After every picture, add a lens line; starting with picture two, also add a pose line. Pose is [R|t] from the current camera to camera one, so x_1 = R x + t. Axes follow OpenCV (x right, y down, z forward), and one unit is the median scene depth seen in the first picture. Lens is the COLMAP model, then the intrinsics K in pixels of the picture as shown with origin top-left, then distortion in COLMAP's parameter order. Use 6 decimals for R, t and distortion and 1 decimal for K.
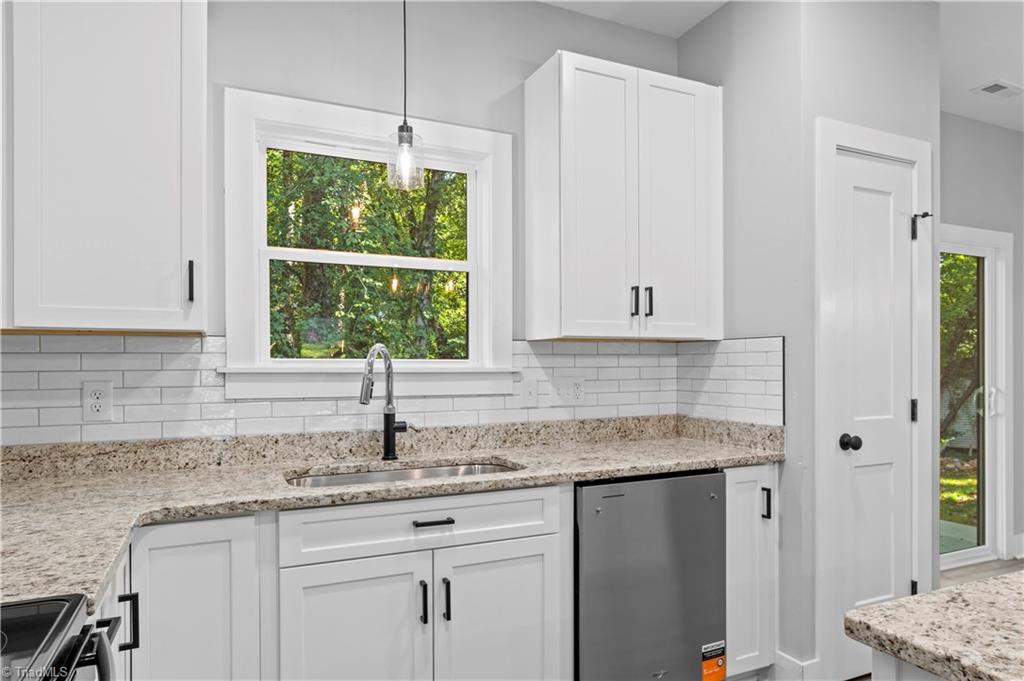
lens RADIAL K [[655.6, 0, 532.9], [0, 655.6, 367.0], [0, 0, 1]] dist [-0.002831, 0.000253]
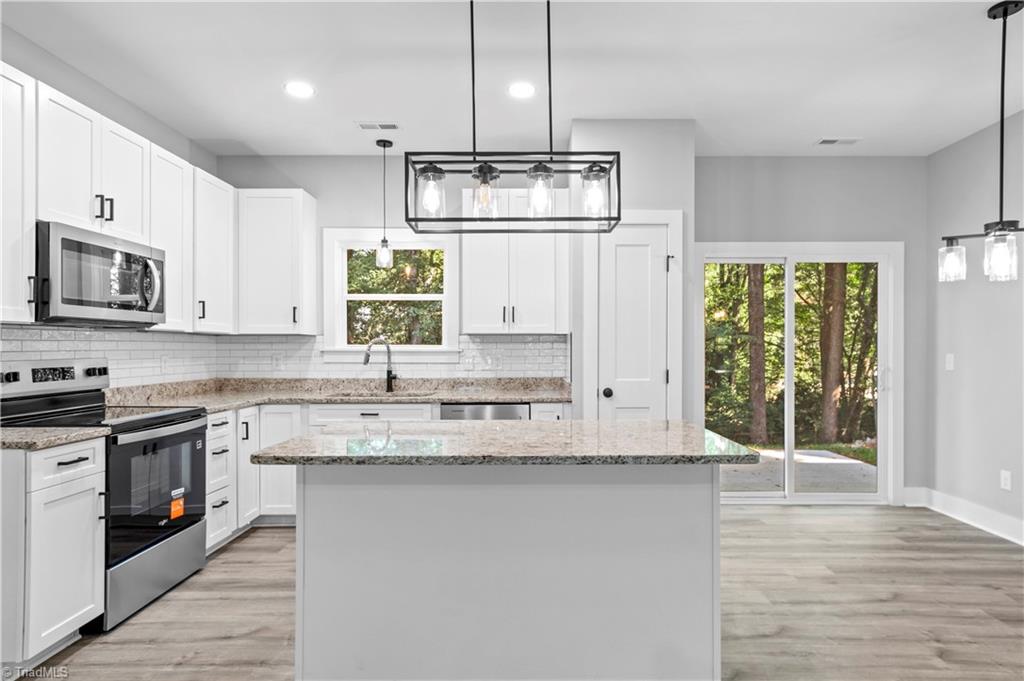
lens RADIAL K [[583.5, 0, 534.1], [0, 583.5, 348.2], [0, 0, 1]] dist [-0.002446, 0.020984]
pose [[0.902249, 0.003142, -0.431203, 1.026189], [-0.003308, 0.999994, 0.000365, -0.004096], [0.431202, 0.001098, 0.902255, -0.512672]]
